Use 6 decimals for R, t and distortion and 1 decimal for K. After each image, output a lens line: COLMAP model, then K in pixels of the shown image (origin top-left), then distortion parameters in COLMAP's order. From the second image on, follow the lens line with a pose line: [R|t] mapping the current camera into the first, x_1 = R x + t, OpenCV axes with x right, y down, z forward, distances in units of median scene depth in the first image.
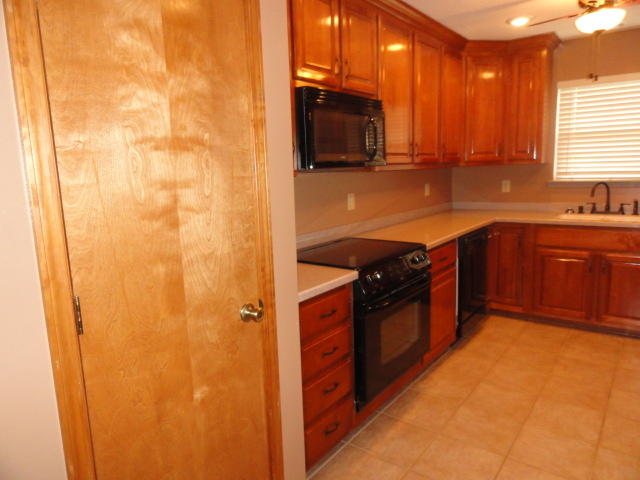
lens RADIAL K [[450.8, 0, 318.0], [0, 450.8, 238.7], [0, 0, 1]] dist [-0.001491, 0.006014]
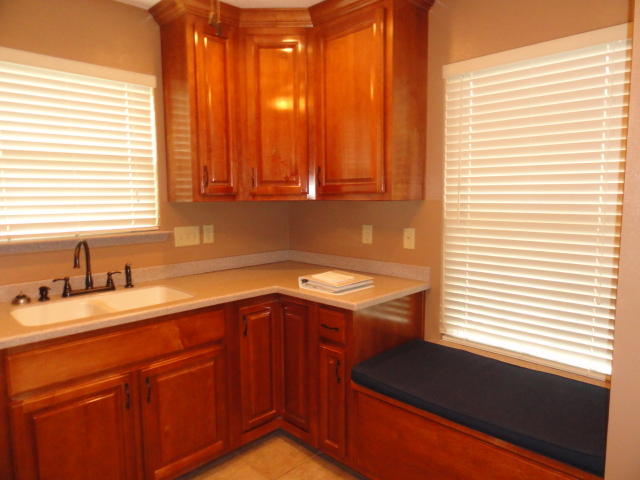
lens RADIAL K [[450.8, 0, 320.2], [0, 450.8, 241.2], [0, 0, 1]] dist [-0.001491, 0.006014]
pose [[0.157096, -0.071044, 0.985025, 0.120735], [0.170119, 0.984446, 0.043871, -0.096487], [-0.972821, 0.160680, 0.166739, 0.607626]]
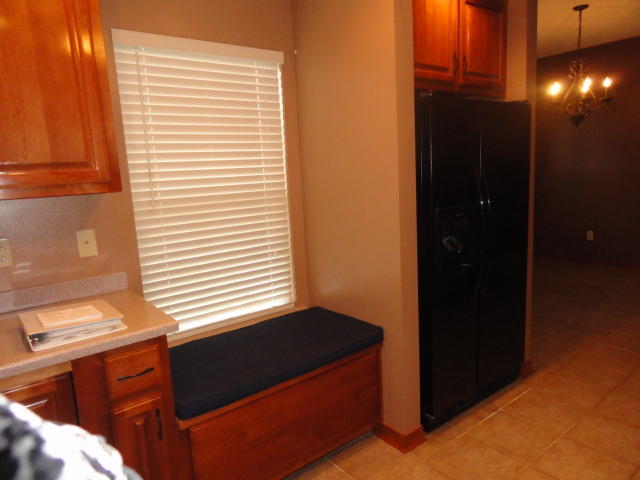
lens RADIAL K [[450.8, 0, 319.0], [0, 450.8, 241.7], [0, 0, 1]] dist [-0.001491, 0.006014]
pose [[-0.960582, 0.044840, 0.274356, 0.243476], [0.132156, 0.941913, 0.308762, -0.129669], [-0.244575, 0.332849, -0.910711, 0.772542]]
